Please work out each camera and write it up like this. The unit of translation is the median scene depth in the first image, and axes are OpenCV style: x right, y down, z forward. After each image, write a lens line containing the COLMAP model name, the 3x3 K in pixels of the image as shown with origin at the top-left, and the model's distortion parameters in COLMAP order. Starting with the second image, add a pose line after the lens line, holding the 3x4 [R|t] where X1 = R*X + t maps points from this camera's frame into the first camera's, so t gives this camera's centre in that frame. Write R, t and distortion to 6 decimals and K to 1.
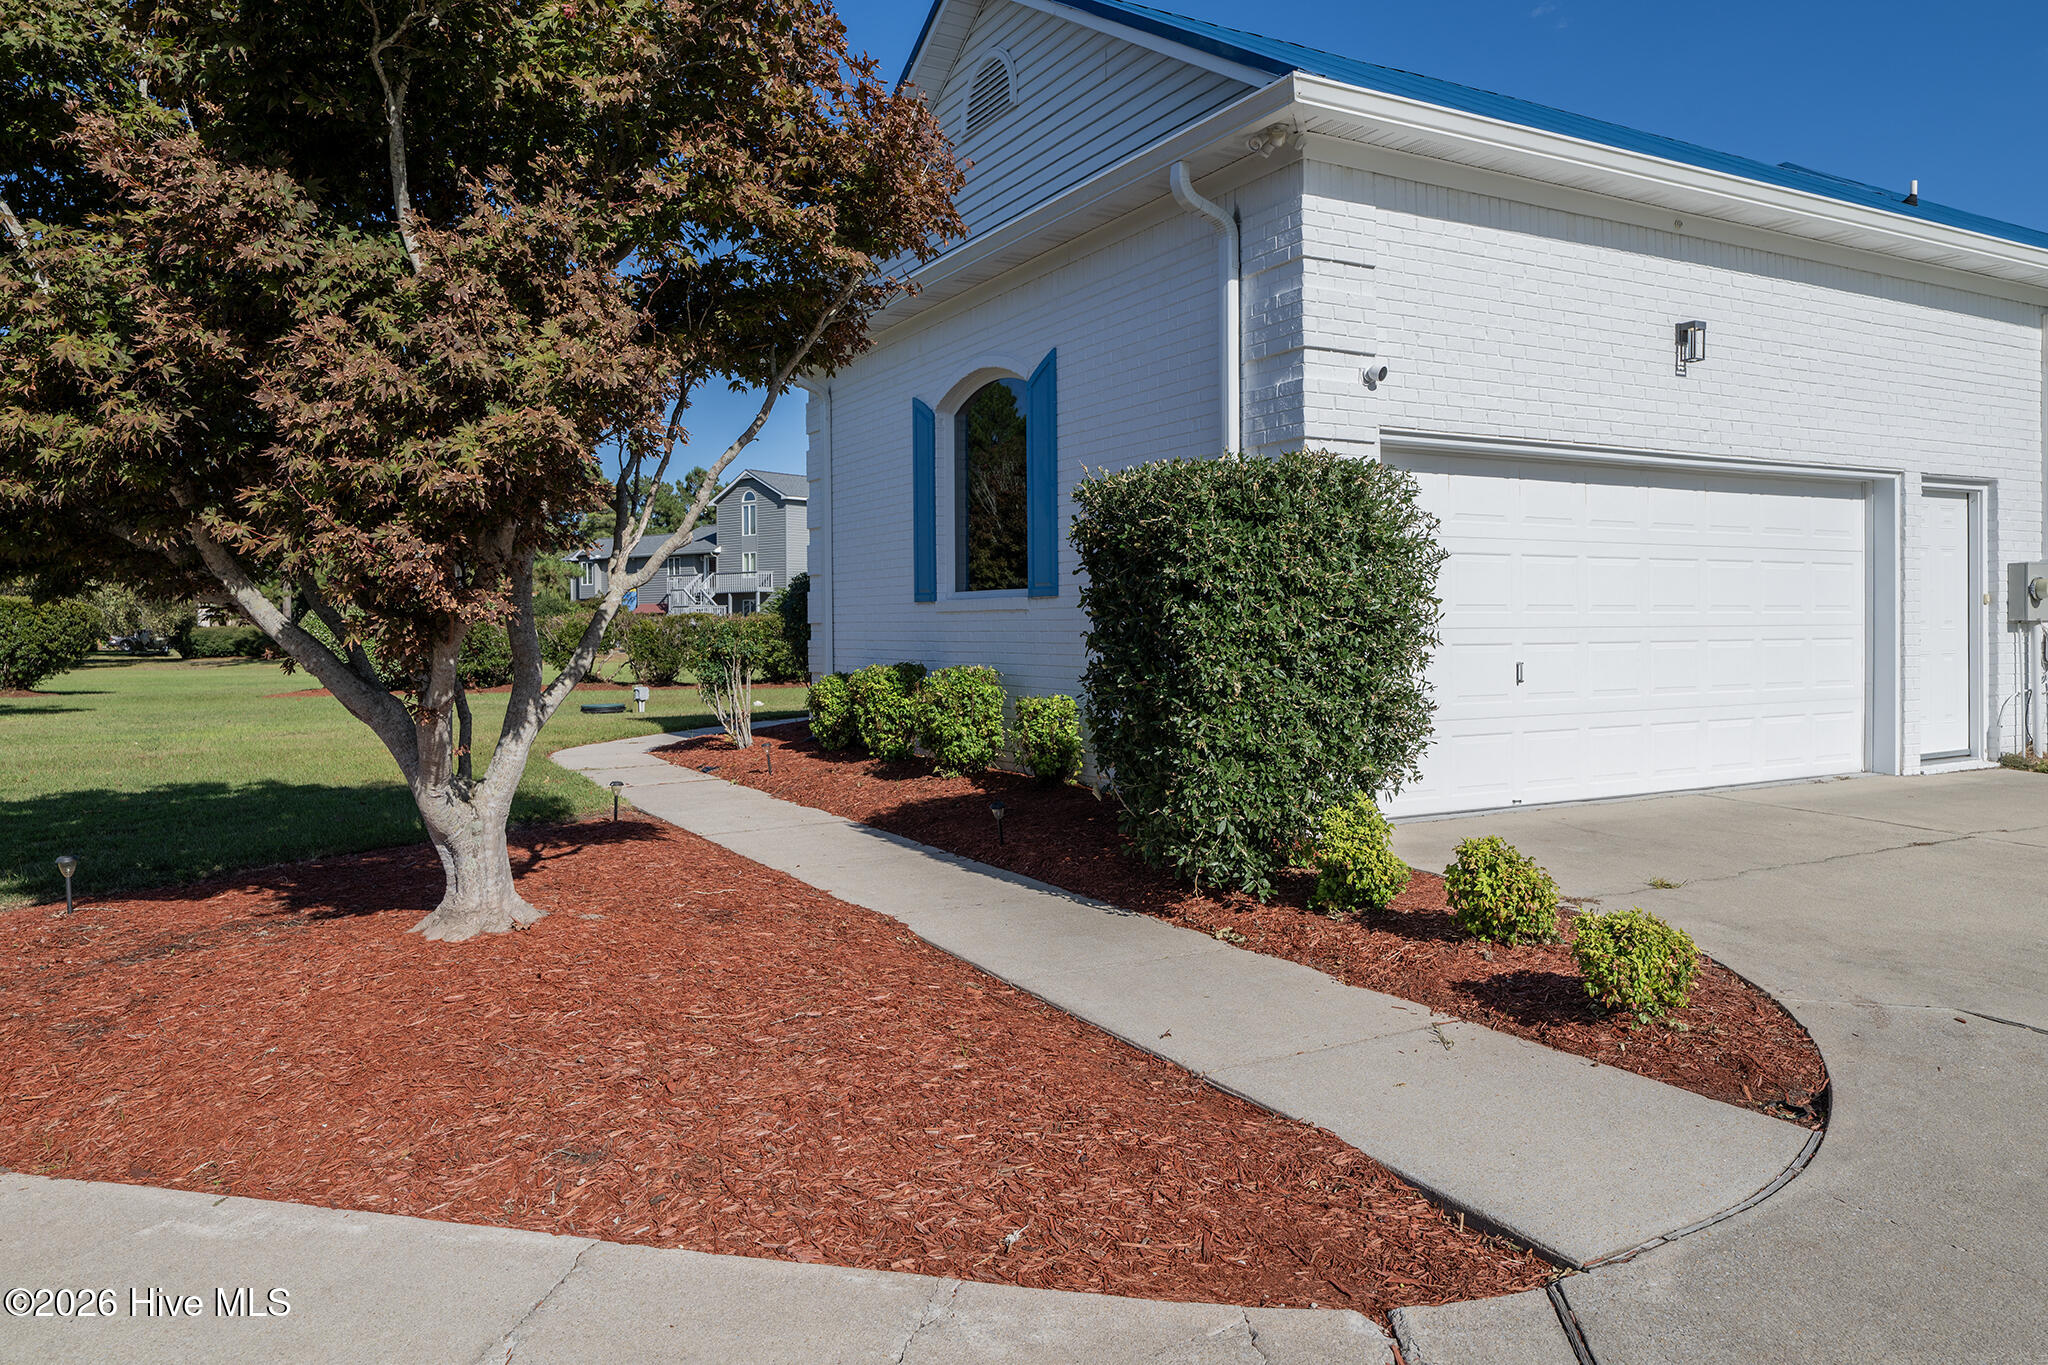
lens RADIAL K [[1395.5, 0, 1024.2], [0, 1395.5, 641.2], [0, 0, 1]] dist [0.004973, -0.000422]
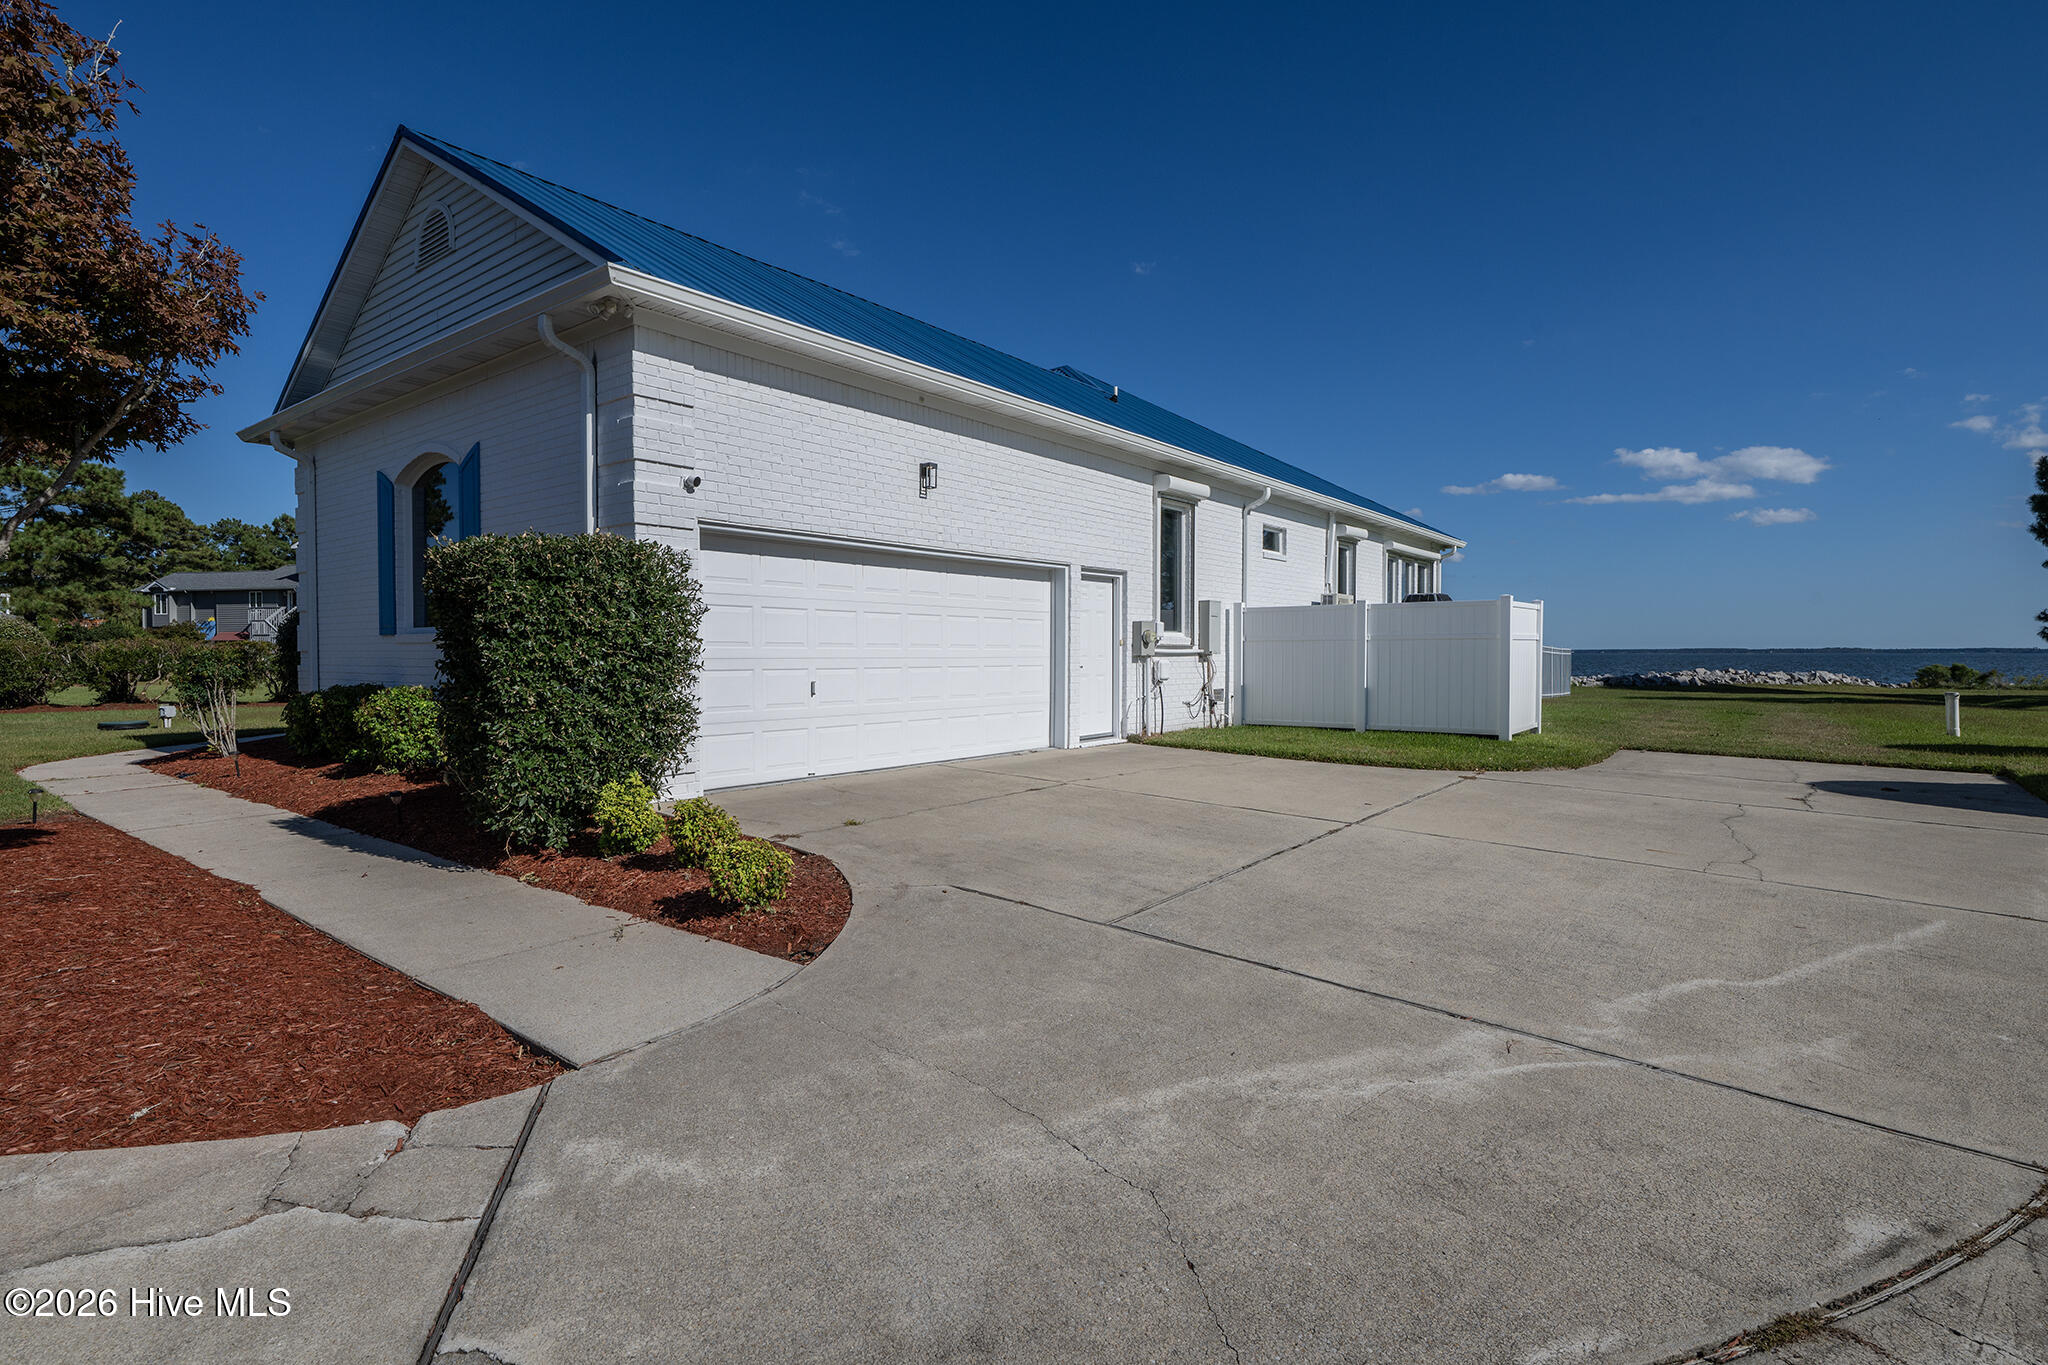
lens RADIAL K [[998.5, 0, 1024.0], [0, 998.5, 682.5], [0, 0, 1]] dist [0.000120, 0.000889]
pose [[0.918896, -0.004601, 0.394473, 0.176361], [-0.001759, 0.999874, 0.015761, -0.001347], [-0.394496, -0.015177, 0.918772, -0.093290]]
